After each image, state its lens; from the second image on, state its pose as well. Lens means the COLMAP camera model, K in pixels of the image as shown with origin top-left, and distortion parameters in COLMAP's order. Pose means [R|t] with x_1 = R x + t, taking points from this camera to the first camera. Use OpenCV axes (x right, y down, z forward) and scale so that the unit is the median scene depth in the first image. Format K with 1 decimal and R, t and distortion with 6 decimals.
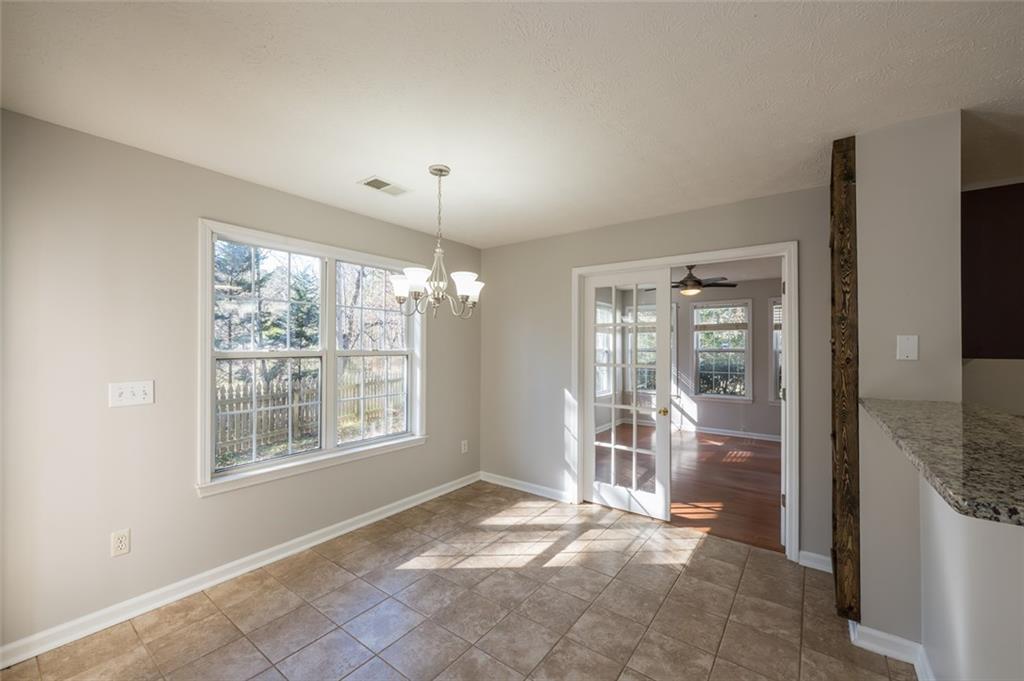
lens RADIAL K [[407.1, 0, 516.6], [0, 407.1, 339.8], [0, 0, 1]] dist [-0.000791, -0.000910]
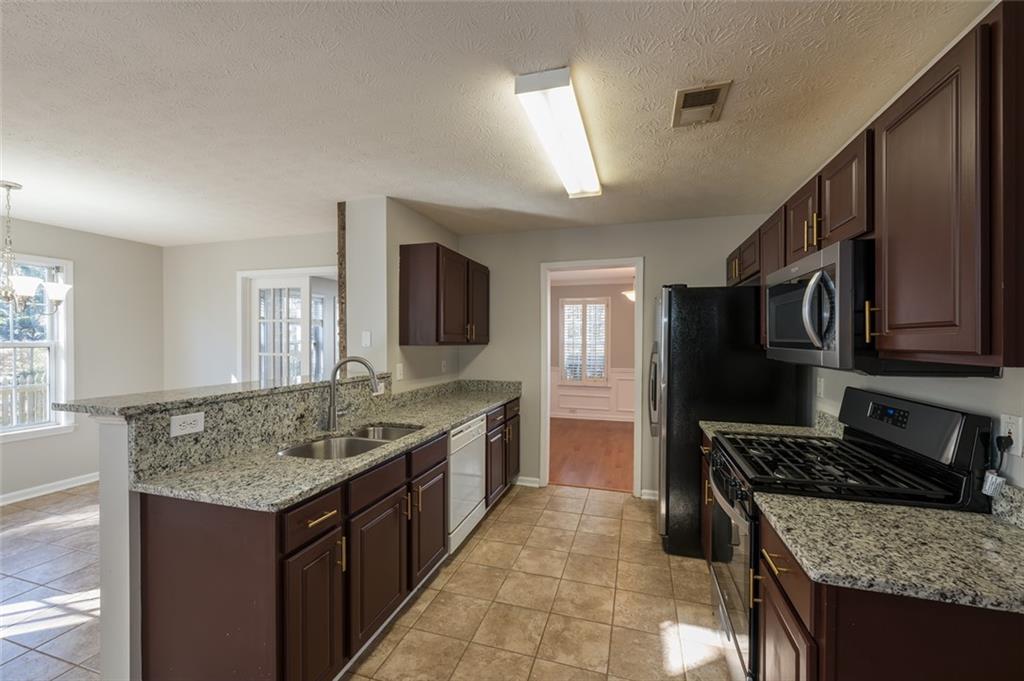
lens RADIAL K [[407.1, 0, 516.5], [0, 407.1, 338.7], [0, 0, 1]] dist [-0.000791, -0.000910]
pose [[0.938763, -0.001932, 0.344559, 0.513344], [-0.003611, 0.999874, 0.015444, -0.004278], [-0.344546, -0.015743, 0.938638, -0.387003]]
